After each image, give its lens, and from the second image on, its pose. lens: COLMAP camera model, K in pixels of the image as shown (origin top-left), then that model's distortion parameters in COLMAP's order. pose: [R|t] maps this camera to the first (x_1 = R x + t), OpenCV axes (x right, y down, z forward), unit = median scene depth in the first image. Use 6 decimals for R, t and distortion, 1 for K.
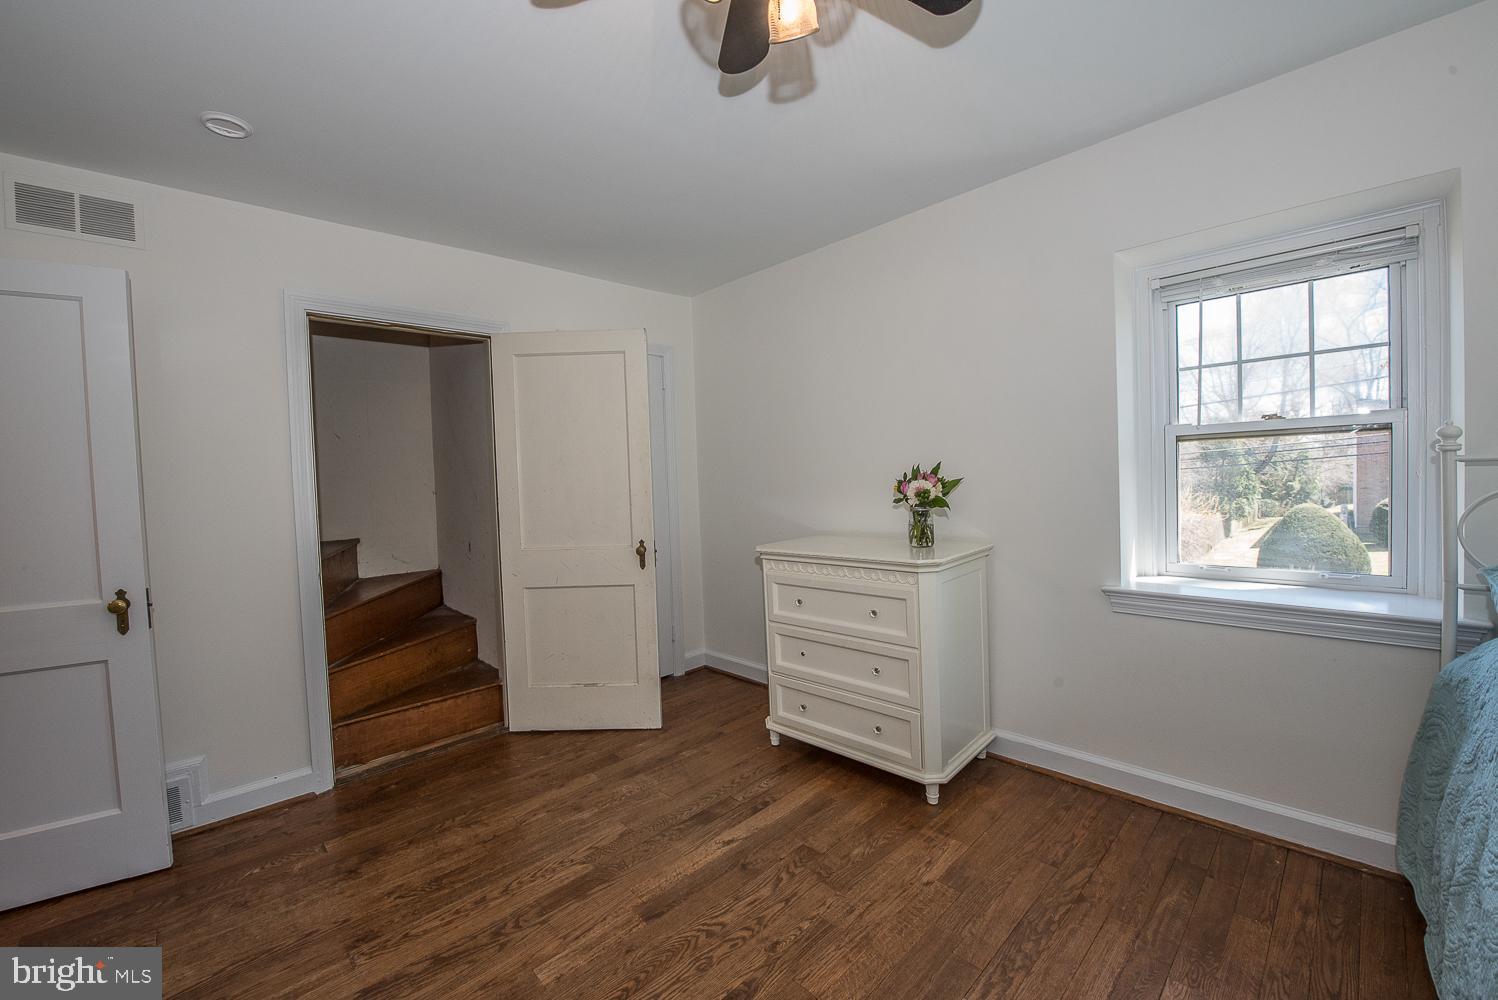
lens RADIAL K [[621.7, 0, 749.0], [0, 621.7, 500.0], [0, 0, 1]] dist [-0.017230, -0.003268]
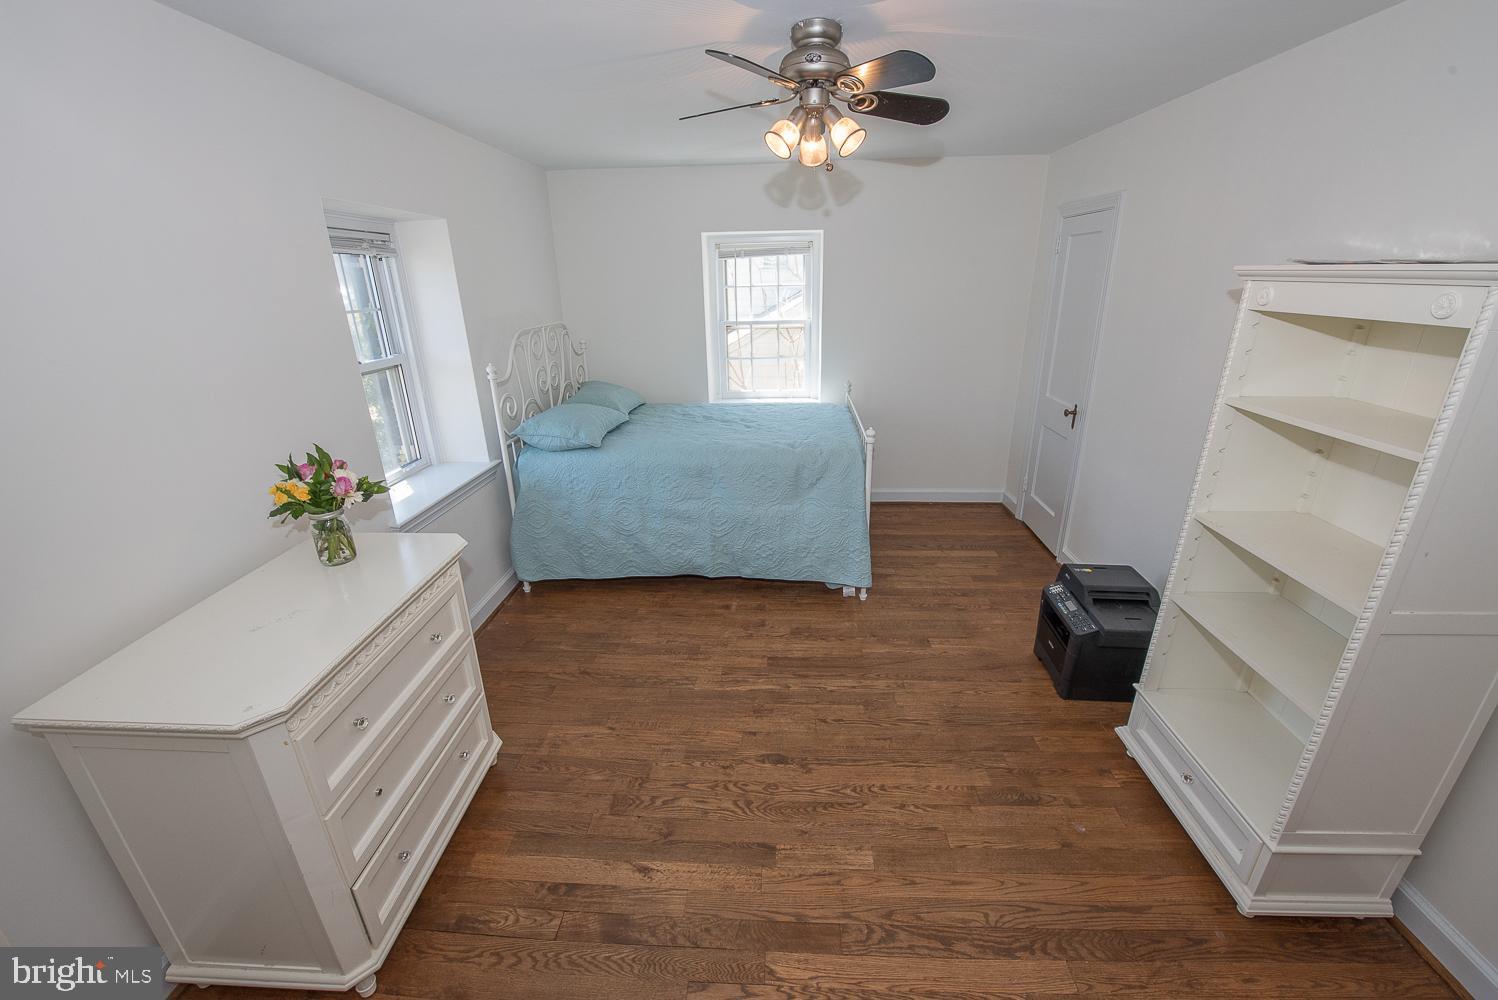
lens RADIAL K [[621.7, 0, 749.0], [0, 621.7, 500.0], [0, 0, 1]] dist [-0.017230, -0.003268]
pose [[-0.702481, -0.199283, 0.683232, -0.776777], [0.056371, 0.941401, 0.332545, -0.294353], [-0.709466, 0.272121, -0.650083, 1.589388]]
